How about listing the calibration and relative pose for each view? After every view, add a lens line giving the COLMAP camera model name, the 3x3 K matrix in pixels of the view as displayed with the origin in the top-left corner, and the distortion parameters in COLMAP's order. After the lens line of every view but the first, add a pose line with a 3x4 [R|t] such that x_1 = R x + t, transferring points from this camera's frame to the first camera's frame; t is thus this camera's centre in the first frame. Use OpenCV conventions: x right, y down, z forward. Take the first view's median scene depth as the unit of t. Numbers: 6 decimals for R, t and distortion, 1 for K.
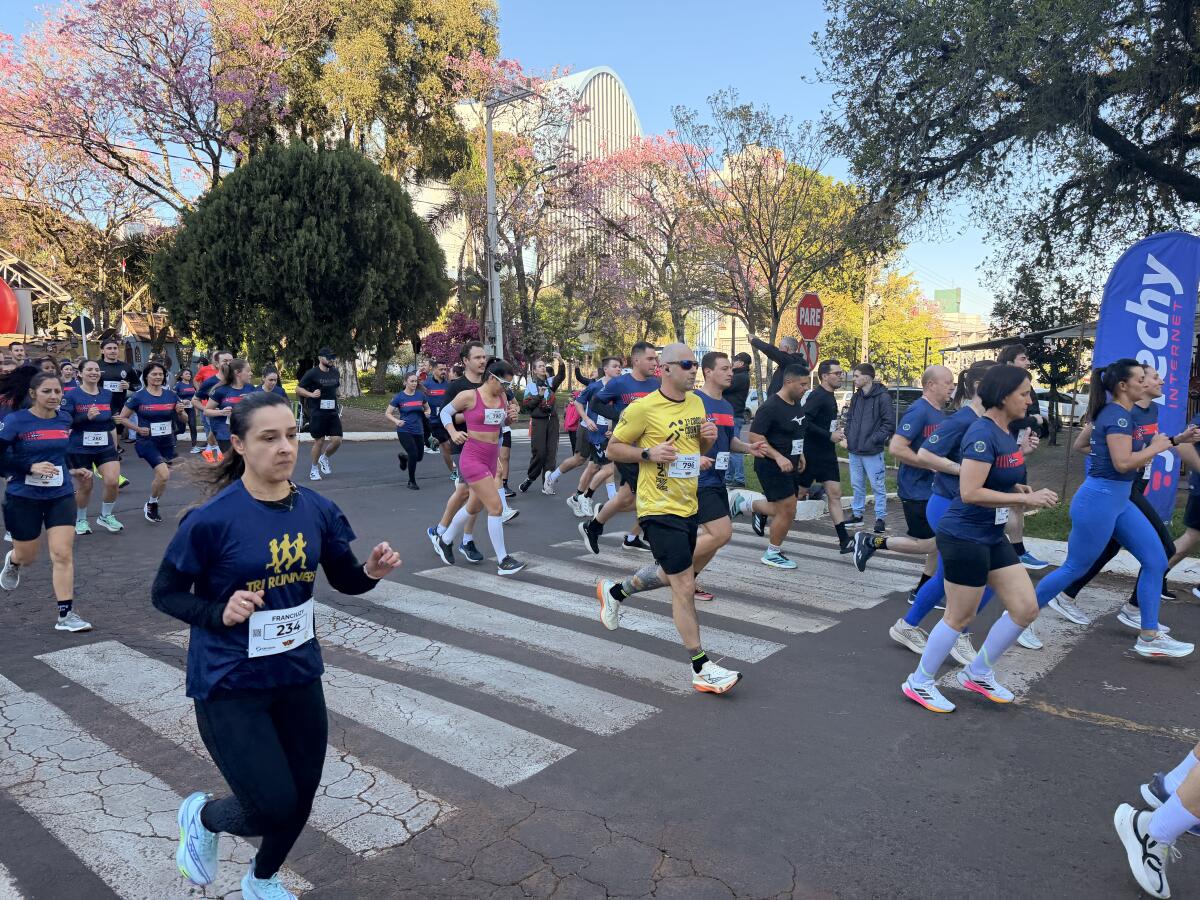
lens RADIAL K [[840.0, 0, 604.6], [0, 840.0, 454.0], [0, 0, 1]] dist [0.042953, -0.041600]
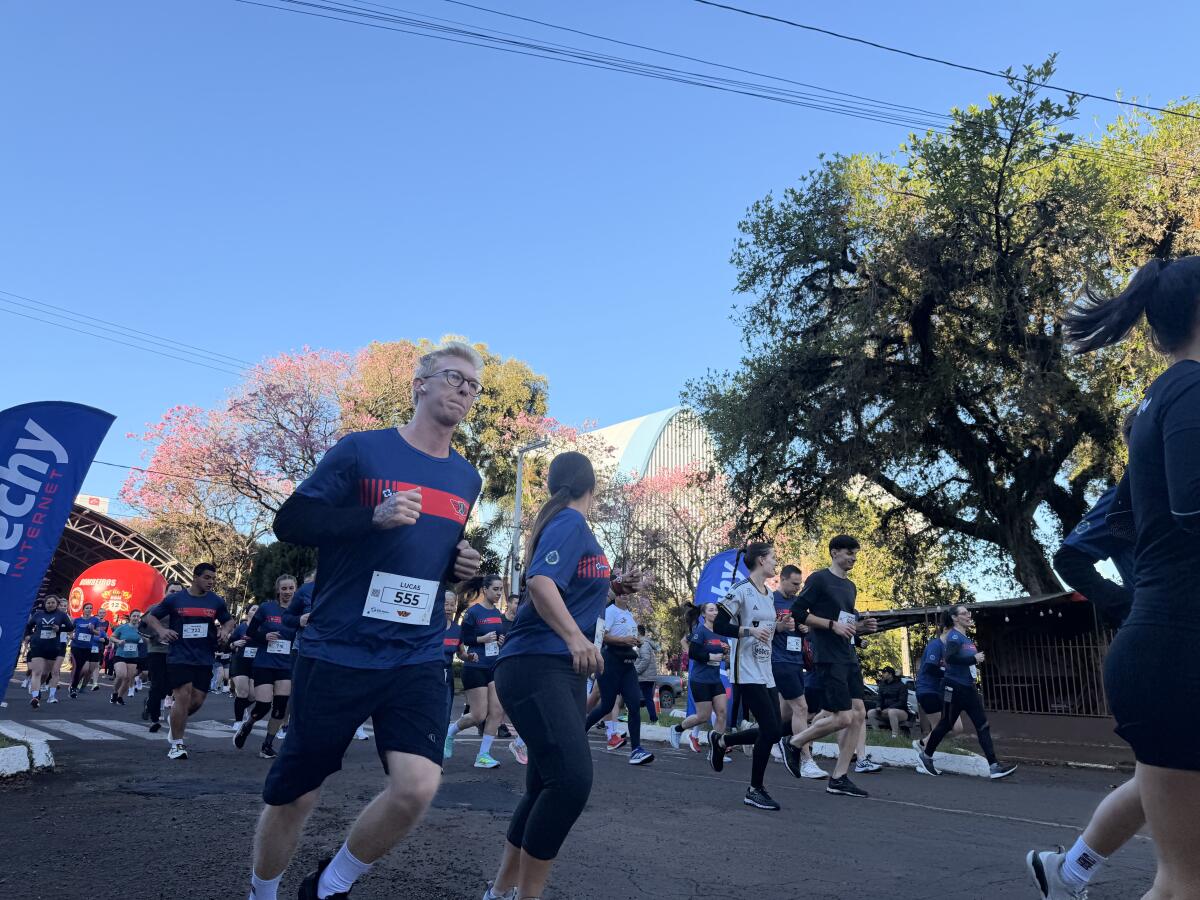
lens RADIAL K [[838.3, 0, 601.5], [0, 838.3, 457.2], [0, 0, 1]] dist [0.073992, -0.097101]
pose [[0.988164, -0.007776, -0.153202, 0.217864], [-0.046206, 0.937243, -0.345601, 0.058466], [0.146275, 0.348589, 0.925791, -0.238737]]
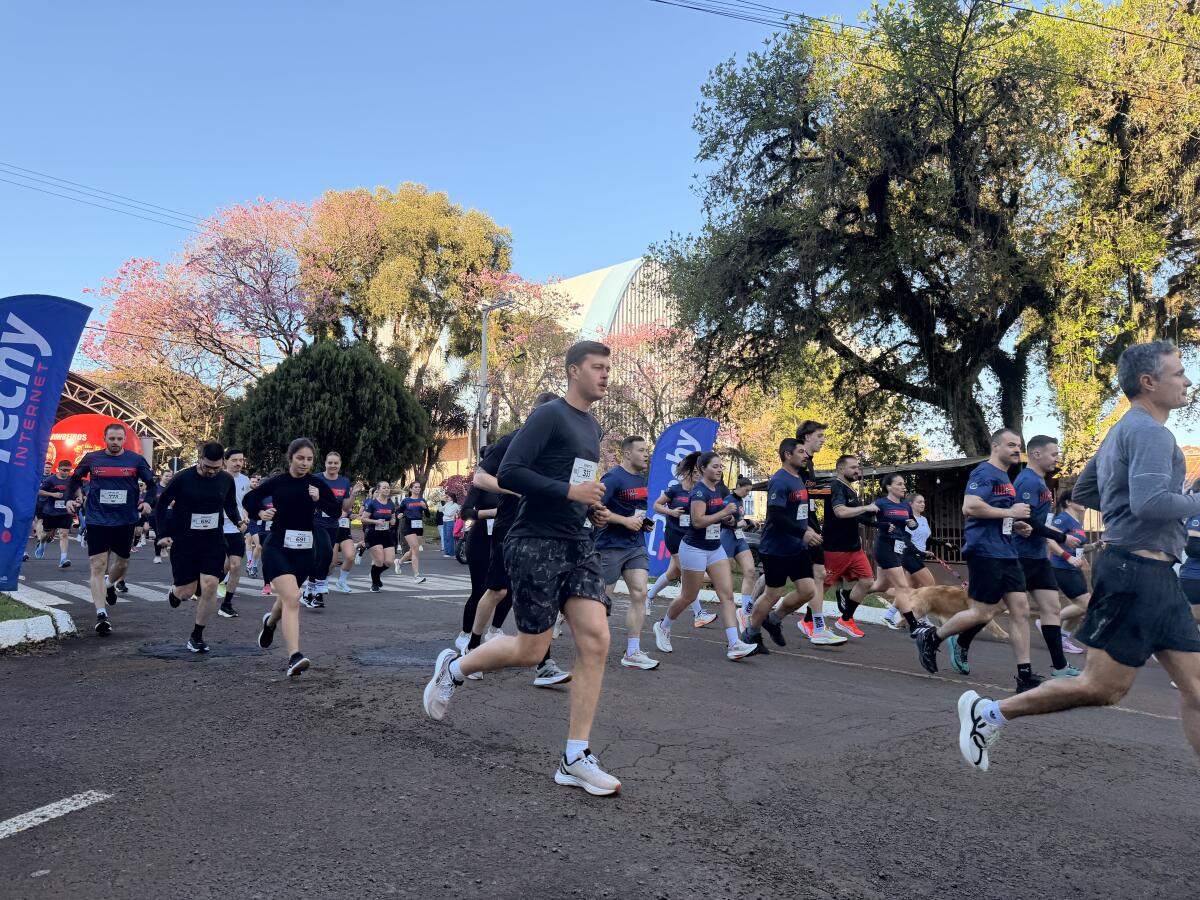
lens RADIAL K [[839.8, 0, 592.3], [0, 839.8, 453.5], [0, 0, 1]] dist [0.049896, -0.052021]
pose [[0.991974, 0.016340, -0.125378, 0.227057], [-0.038624, 0.983376, -0.177424, 0.049336], [0.120395, 0.180843, 0.976115, -0.269115]]
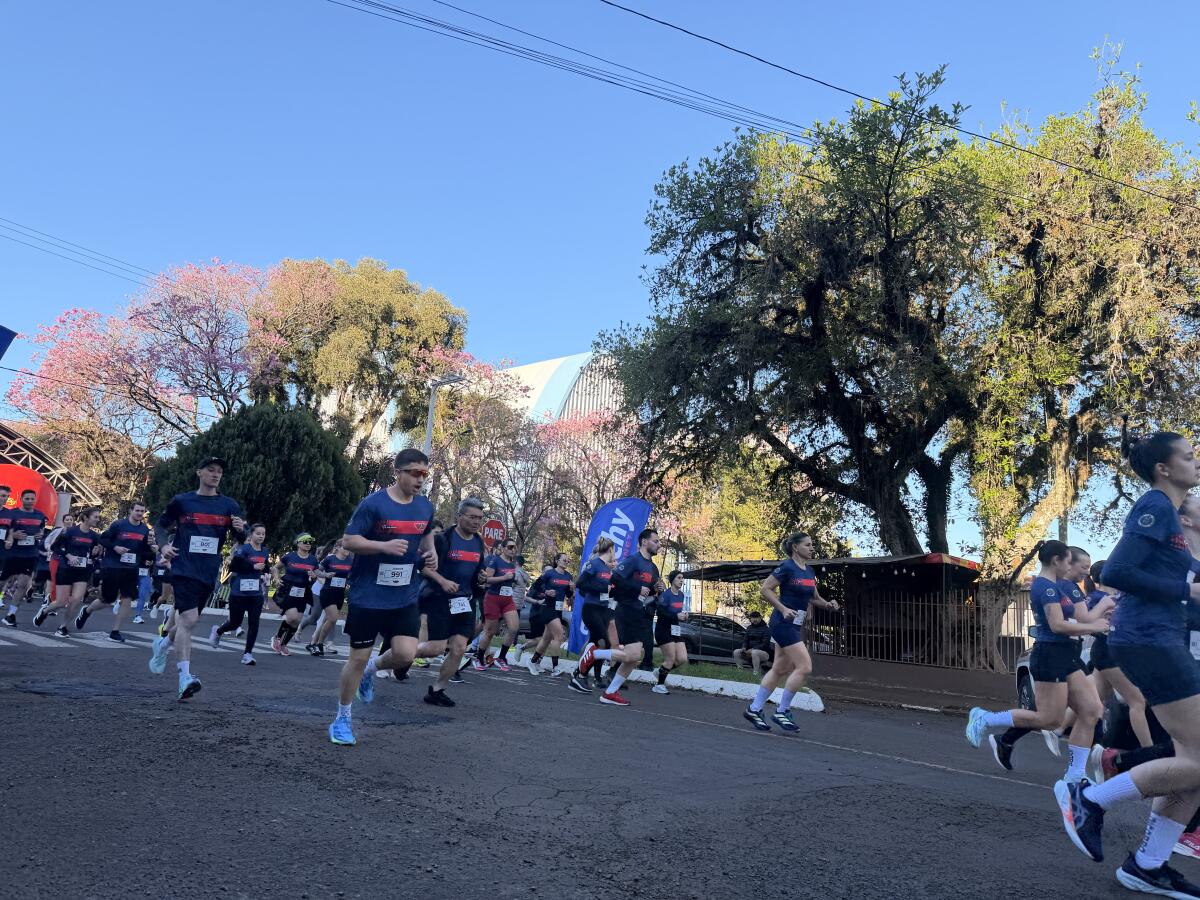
lens RADIAL K [[837.3, 0, 601.5], [0, 837.3, 454.8], [0, 0, 1]] dist [0.066877, -0.080496]
pose [[0.996016, 0.071259, -0.053612, 0.232544], [-0.083676, 0.954676, -0.285644, 0.060587], [0.030827, 0.288992, 0.956835, -0.266266]]
